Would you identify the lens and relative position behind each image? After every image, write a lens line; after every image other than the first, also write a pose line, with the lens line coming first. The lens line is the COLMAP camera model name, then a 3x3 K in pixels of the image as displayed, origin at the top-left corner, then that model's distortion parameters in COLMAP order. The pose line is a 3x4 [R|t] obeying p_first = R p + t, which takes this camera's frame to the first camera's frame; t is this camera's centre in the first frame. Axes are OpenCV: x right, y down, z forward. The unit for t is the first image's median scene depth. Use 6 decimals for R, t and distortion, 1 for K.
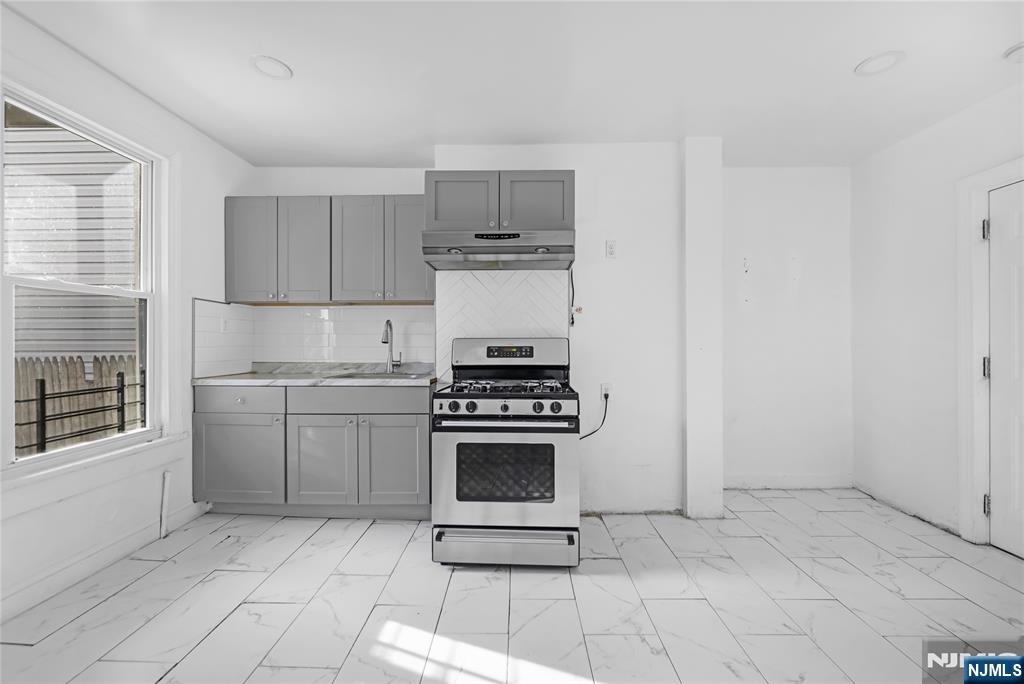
lens RADIAL K [[418.8, 0, 511.7], [0, 418.8, 341.4], [0, 0, 1]] dist [-0.008605, 0.001429]
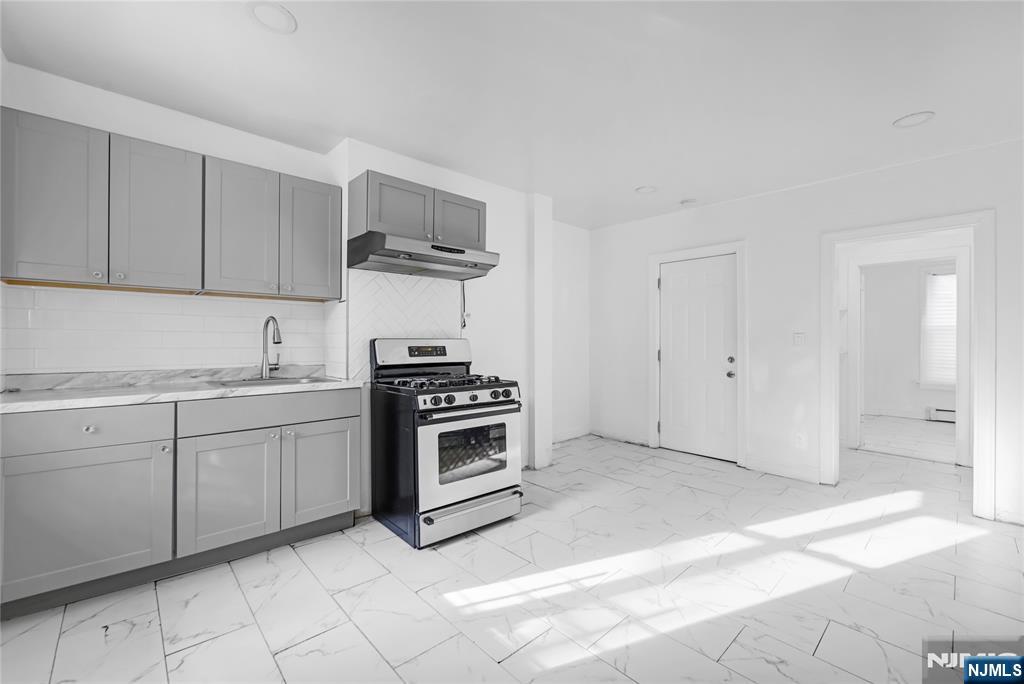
lens RADIAL K [[418.8, 0, 513.4], [0, 418.8, 340.5], [0, 0, 1]] dist [-0.008605, 0.001429]
pose [[0.732357, 0.002196, 0.680917, -0.603943], [-0.002354, 0.999997, -0.000693, -0.002961], [-0.680917, -0.001095, 0.732360, 0.040544]]
